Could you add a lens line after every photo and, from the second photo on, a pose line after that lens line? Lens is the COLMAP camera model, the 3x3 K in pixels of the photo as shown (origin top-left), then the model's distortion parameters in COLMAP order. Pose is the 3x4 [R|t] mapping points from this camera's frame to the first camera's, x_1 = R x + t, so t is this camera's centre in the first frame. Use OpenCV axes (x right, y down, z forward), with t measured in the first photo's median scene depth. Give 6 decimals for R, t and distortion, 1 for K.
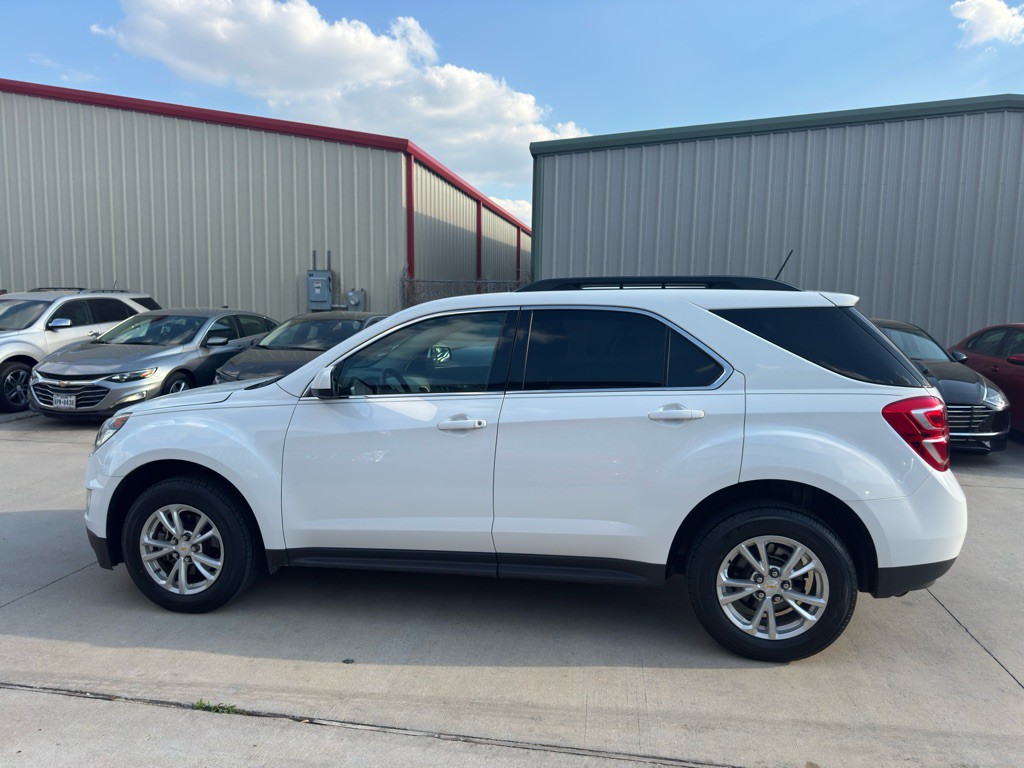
lens RADIAL K [[729.9, 0, 509.9], [0, 729.9, 384.4], [0, 0, 1]] dist [0.017491, -0.020857]
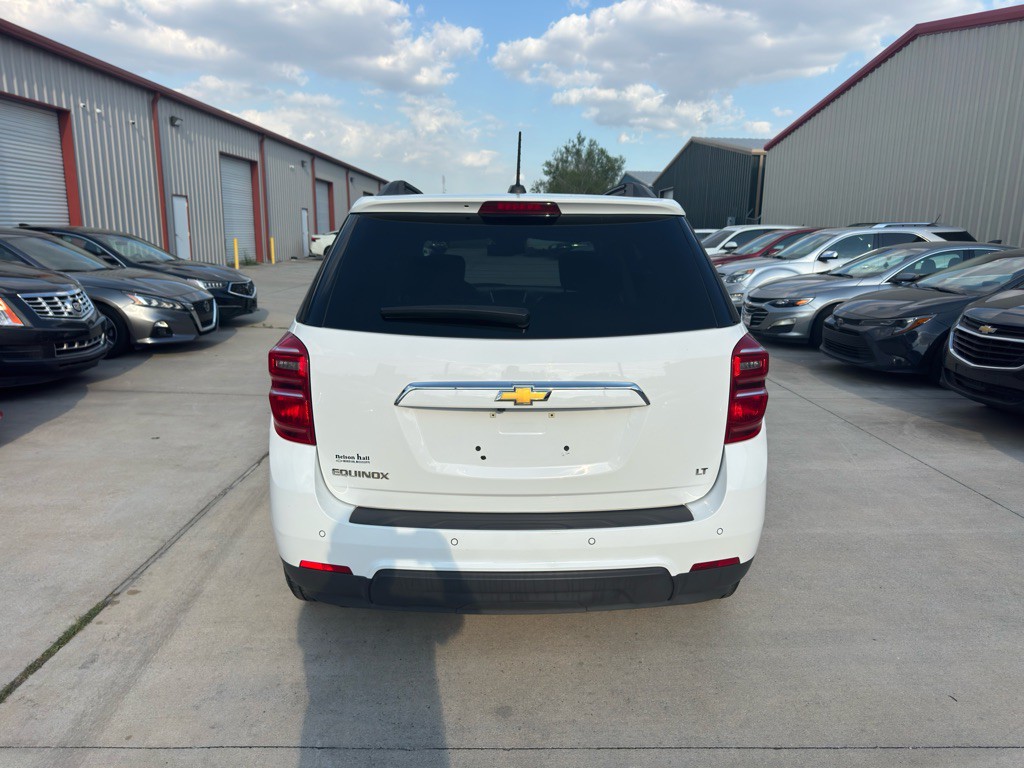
lens RADIAL K [[729.9, 0, 516.7], [0, 729.9, 388.1], [0, 0, 1]] dist [0.017491, -0.020857]
pose [[0.202054, 0.194592, -0.959848, 1.217490], [-0.115178, 0.977983, 0.174023, -0.077012], [0.972578, 0.075391, 0.220018, 0.973436]]
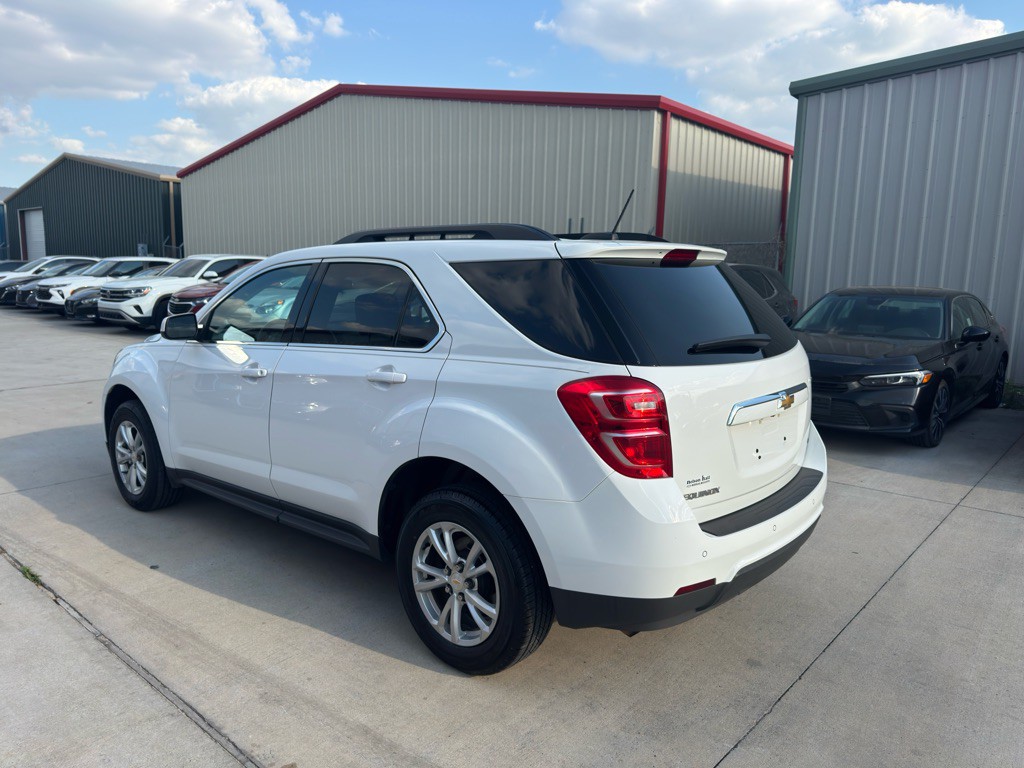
lens RADIAL K [[729.9, 0, 505.0], [0, 729.9, 389.9], [0, 0, 1]] dist [0.017491, -0.020857]
pose [[0.859561, 0.085940, -0.503754, 0.768550], [-0.062348, 0.996030, 0.063537, -0.008774], [0.507215, -0.023206, 0.861507, 0.273651]]
